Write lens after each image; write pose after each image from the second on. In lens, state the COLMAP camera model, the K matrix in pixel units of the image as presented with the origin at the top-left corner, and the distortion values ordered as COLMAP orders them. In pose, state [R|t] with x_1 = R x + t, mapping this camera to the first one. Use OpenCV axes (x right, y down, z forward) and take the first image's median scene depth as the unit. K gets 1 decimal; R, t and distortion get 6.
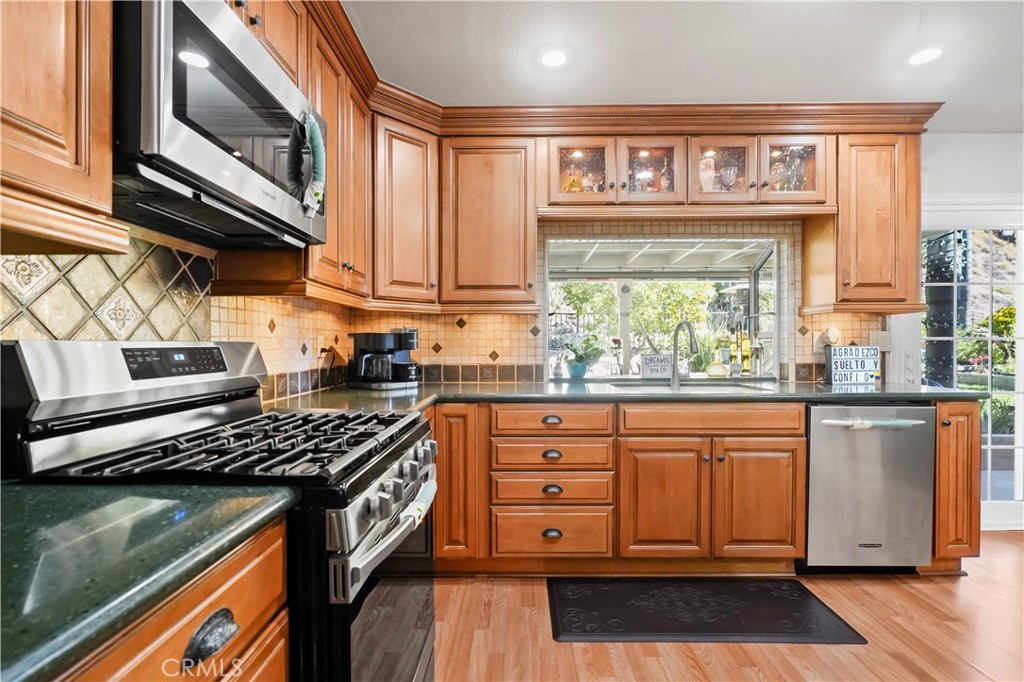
lens RADIAL K [[471.4, 0, 512.4], [0, 471.4, 341.2], [0, 0, 1]] dist [-0.029422, 0.007471]
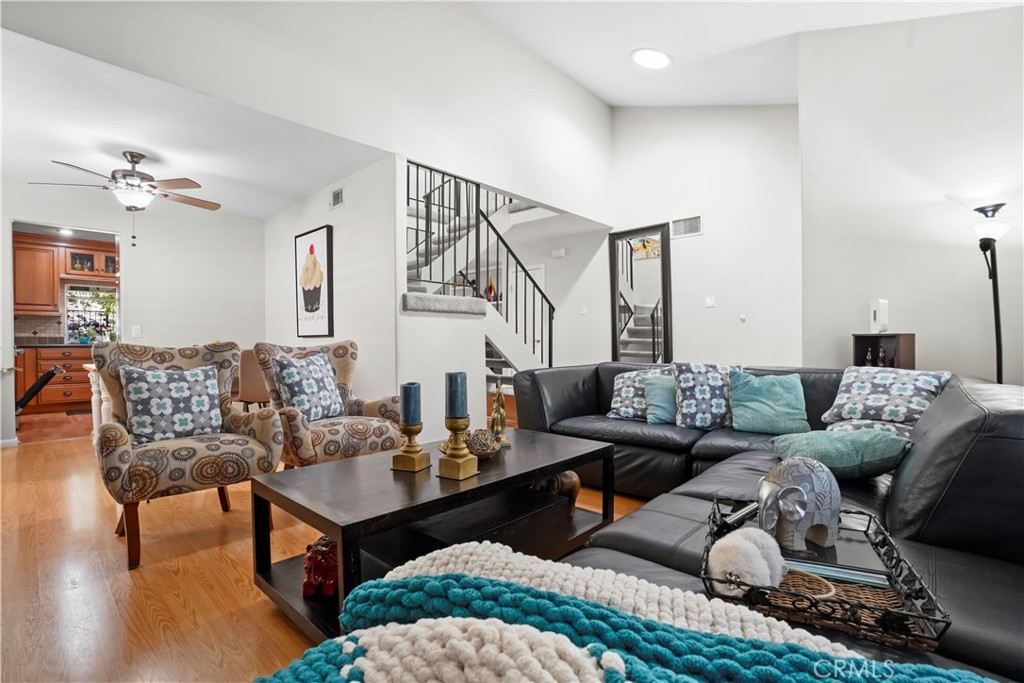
lens RADIAL K [[471.4, 0, 514.3], [0, 471.4, 342.3], [0, 0, 1]] dist [-0.029422, 0.007471]
pose [[0.679102, -0.008925, 0.733989, -0.112608], [0.005339, 0.999960, 0.007219, 0.082376], [-0.734024, -0.000983, 0.679123, -2.548773]]
